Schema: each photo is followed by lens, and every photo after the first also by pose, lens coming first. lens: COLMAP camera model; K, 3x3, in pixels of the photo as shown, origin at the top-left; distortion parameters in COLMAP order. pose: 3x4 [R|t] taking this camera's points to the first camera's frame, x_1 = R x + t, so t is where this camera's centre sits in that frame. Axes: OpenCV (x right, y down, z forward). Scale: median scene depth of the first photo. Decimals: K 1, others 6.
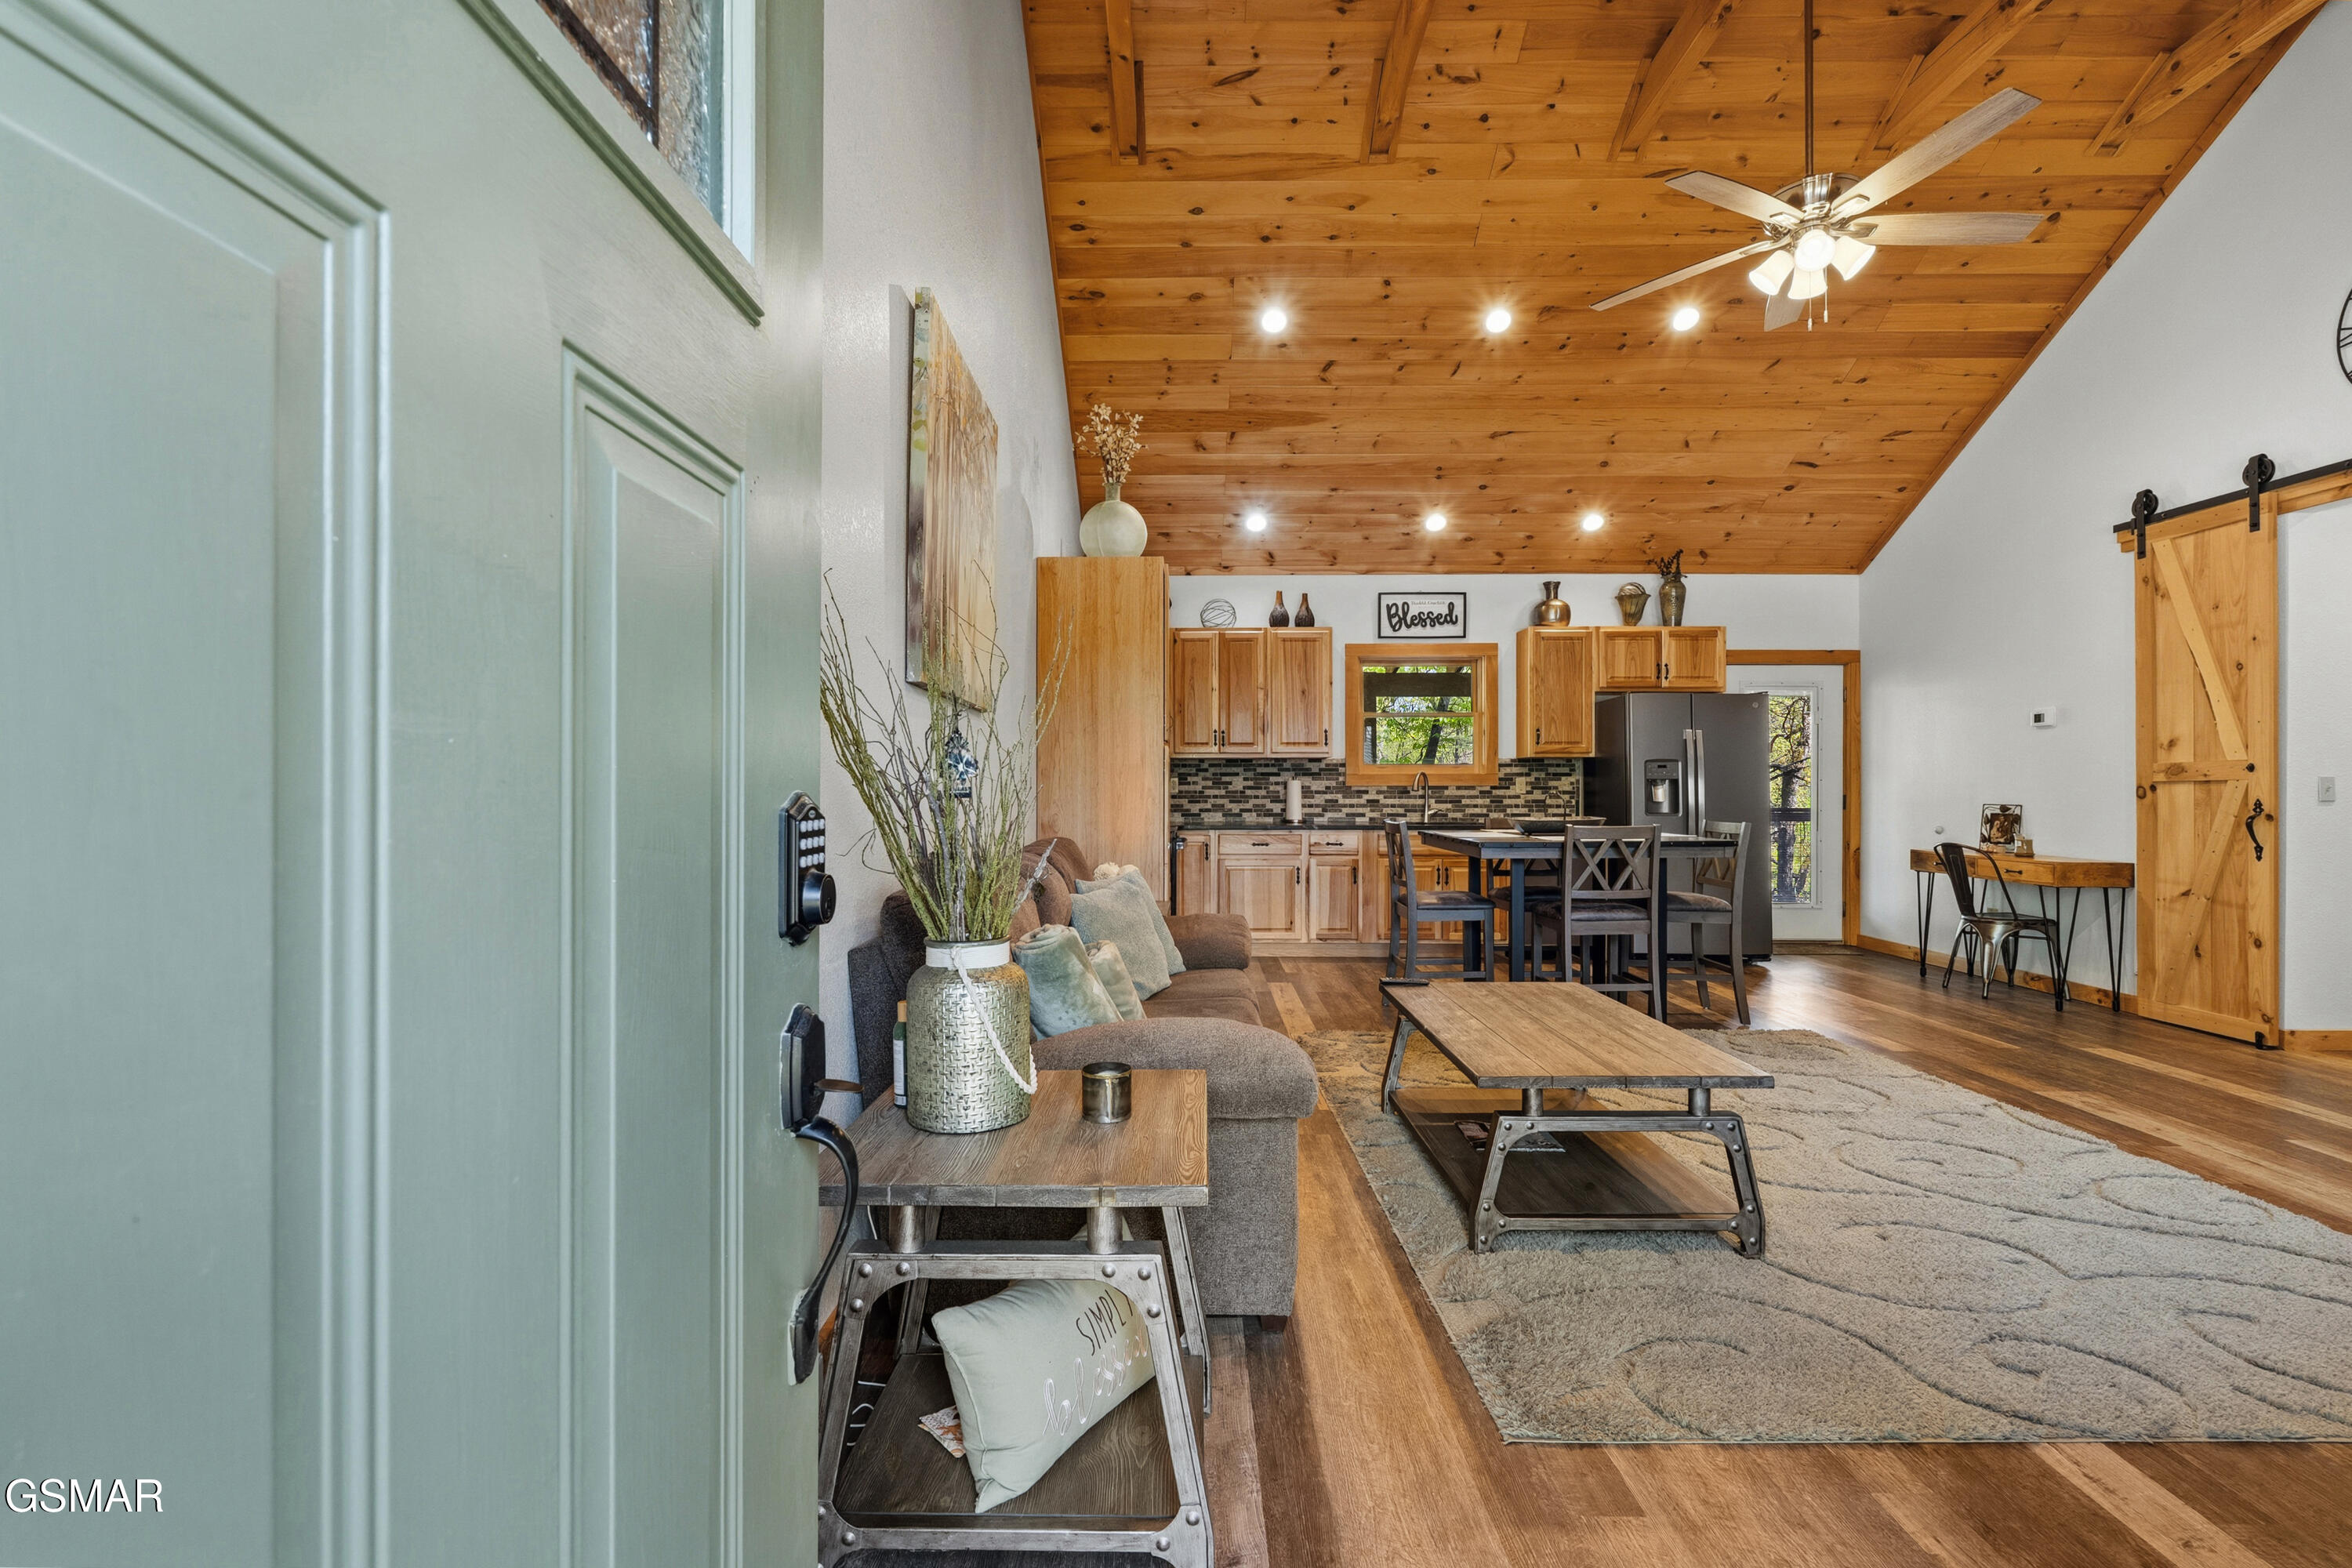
lens RADIAL K [[1049.3, 0, 1169.1], [0, 1049.3, 786.9], [0, 0, 1]] dist [-0.000280, 0.000635]
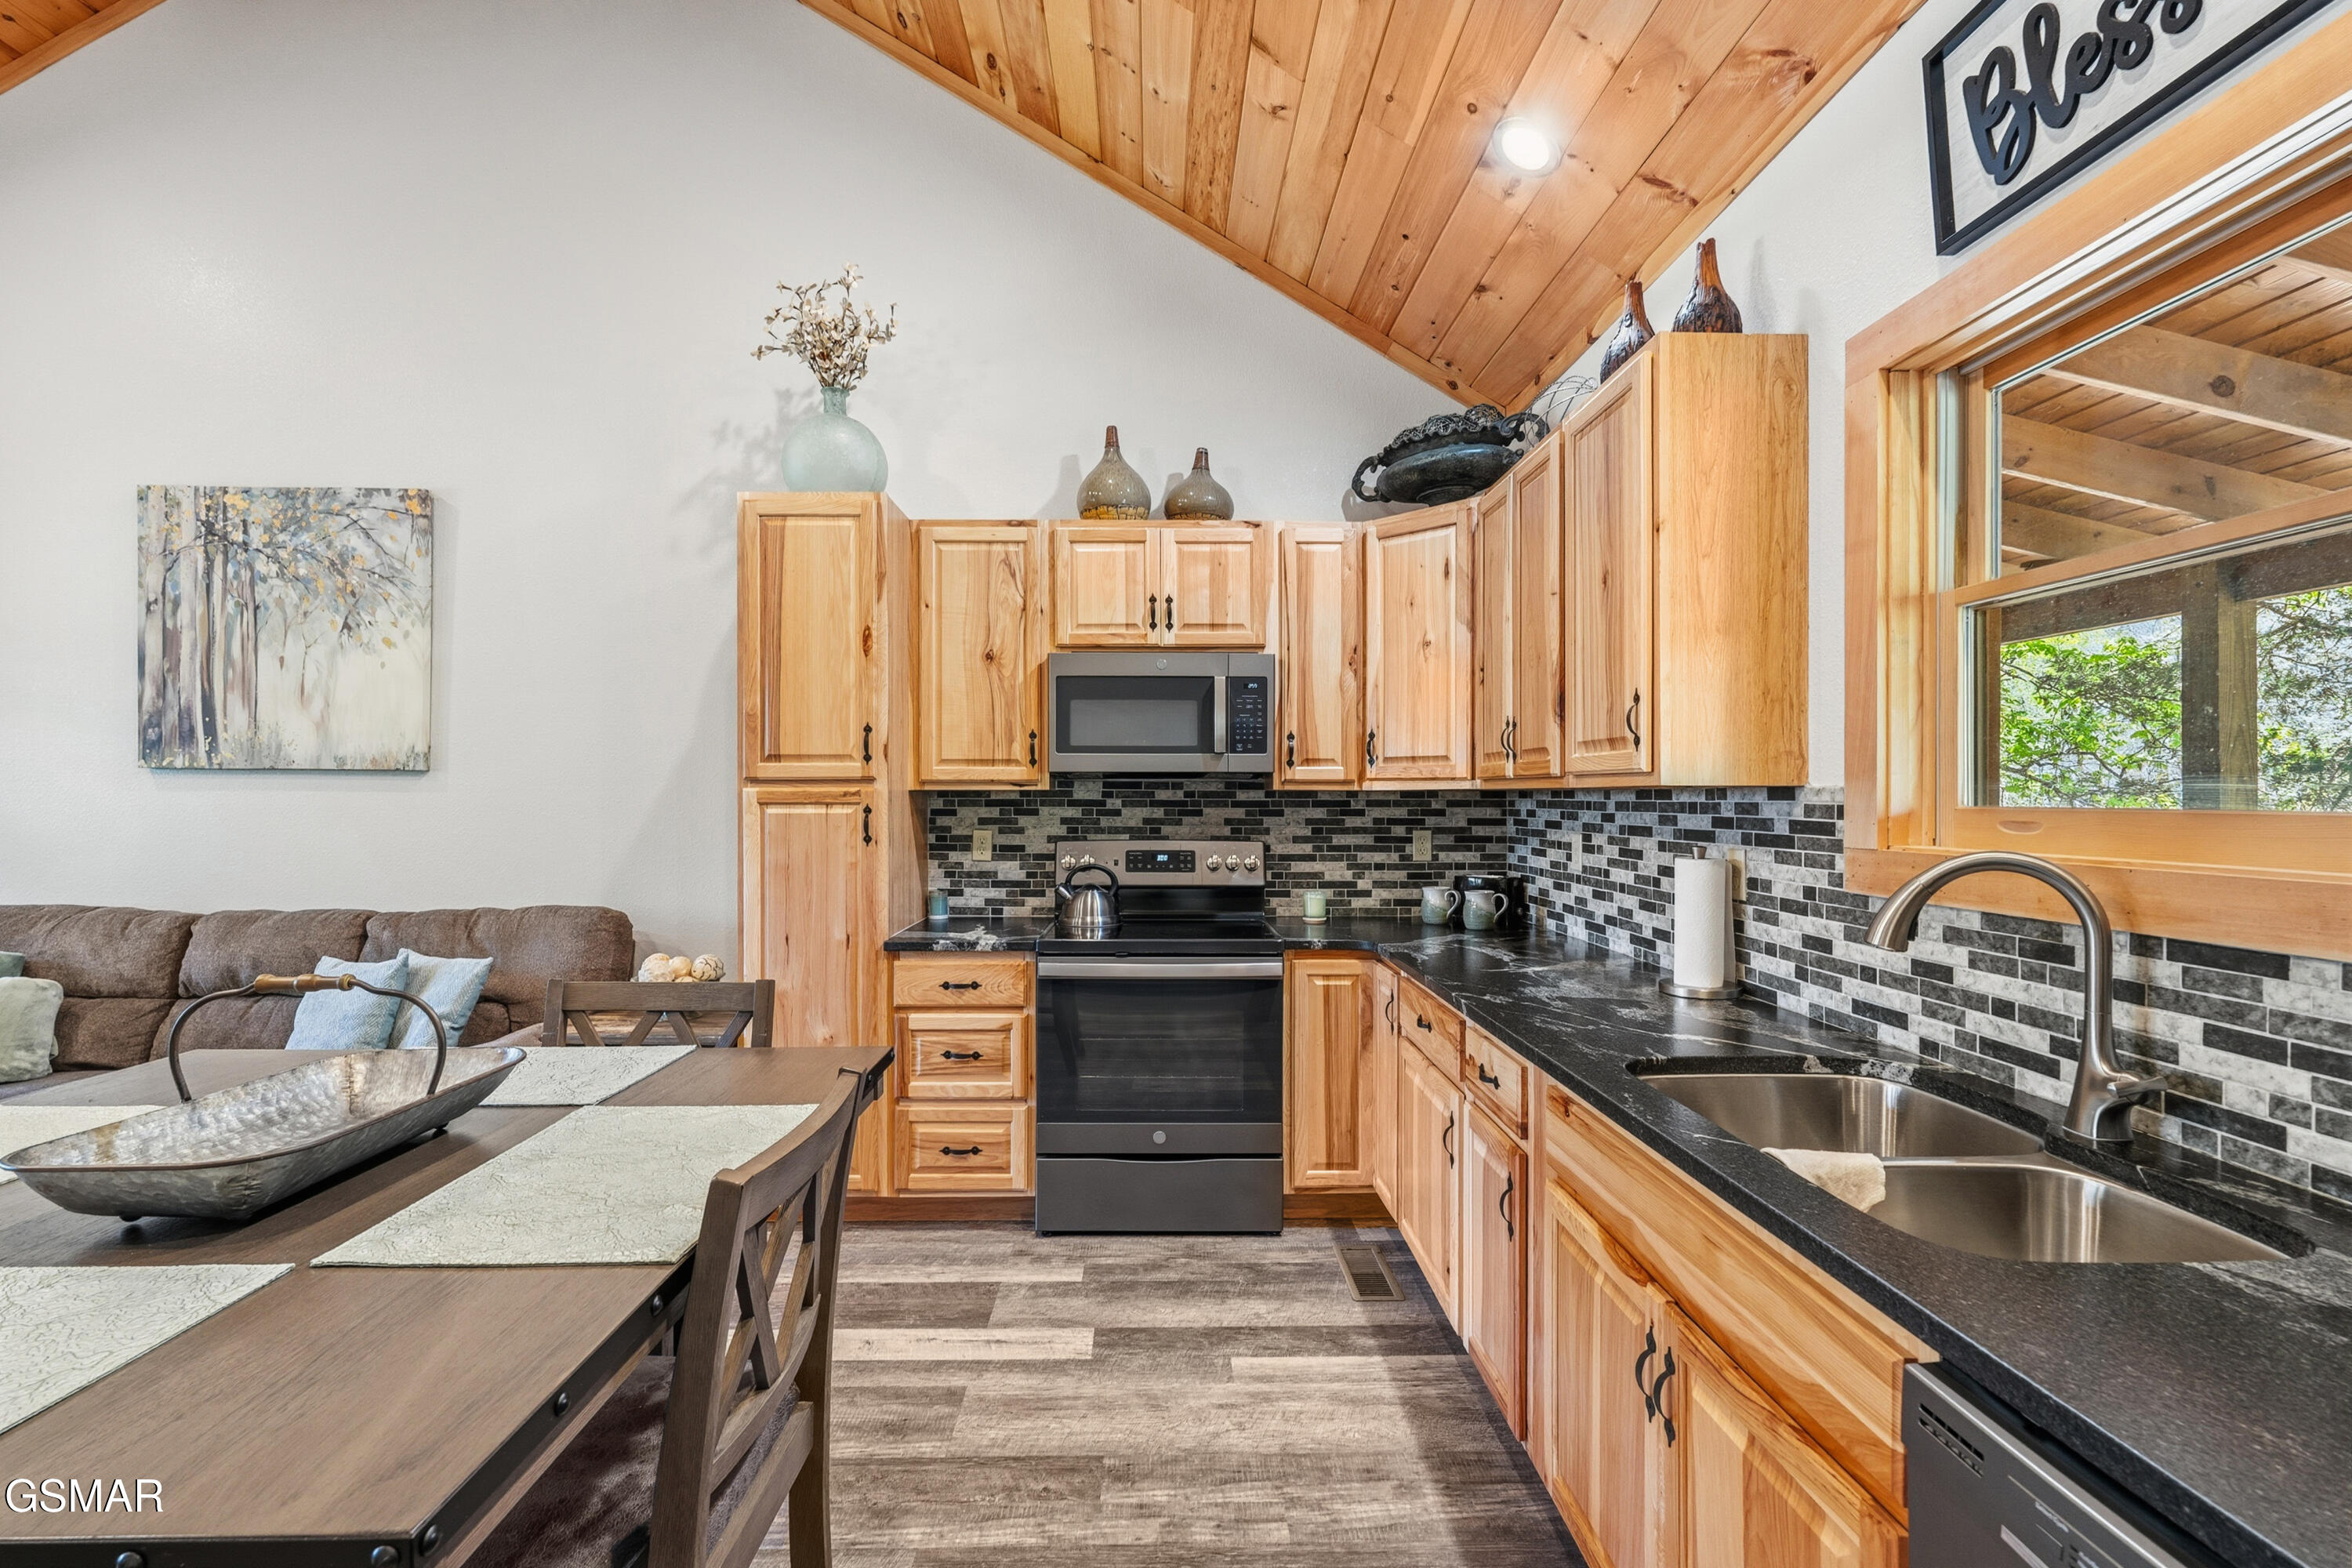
lens RADIAL K [[1029.3, 0, 1169.1], [0, 1029.3, 791.6], [0, 0, 1]] dist [-0.001372, -0.000178]
pose [[0.031145, -0.001071, -0.999514, 0.486781], [-0.003321, 0.999994, -0.001175, -0.029119], [0.999509, 0.003356, 0.031141, 0.967217]]
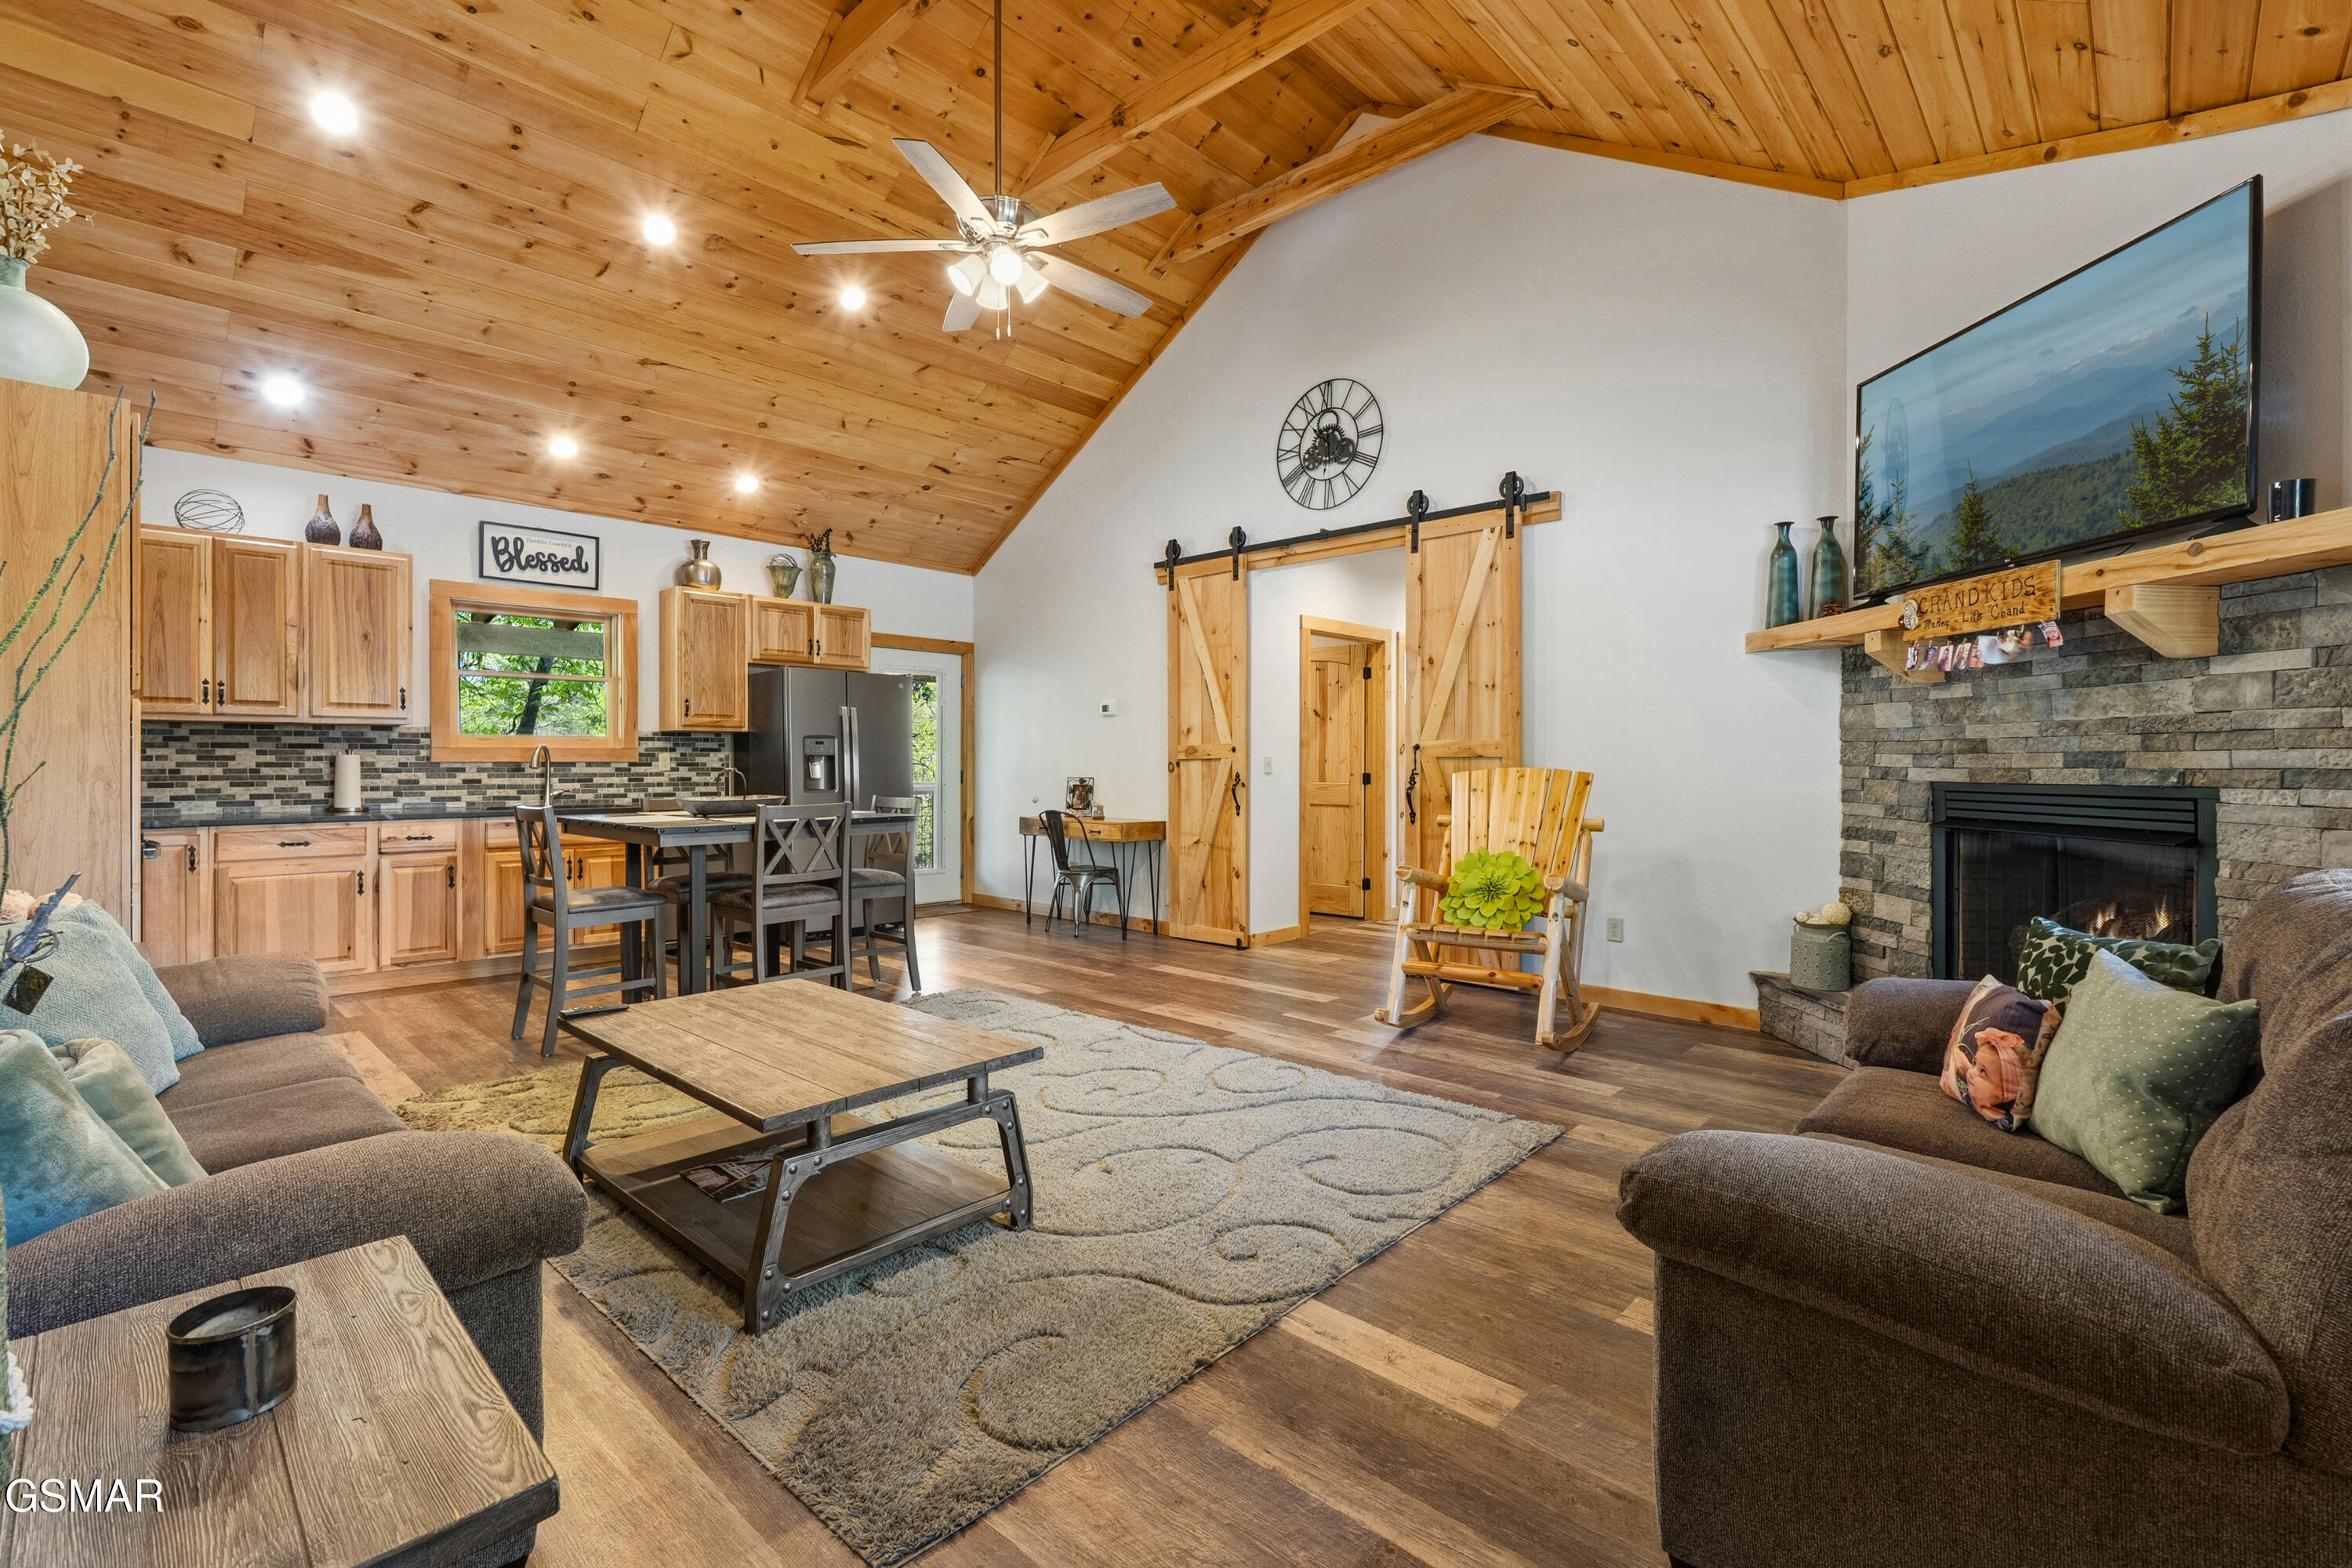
lens RADIAL K [[1044.4, 0, 1175.7], [0, 1044.4, 765.2], [0, 0, 1]] dist [-0.003528, -0.000097]
pose [[0.674546, -0.001288, 0.738232, -0.034279], [-0.000024, 0.999998, 0.001767, -0.000040], [-0.738233, -0.001210, 0.674545, 0.085964]]
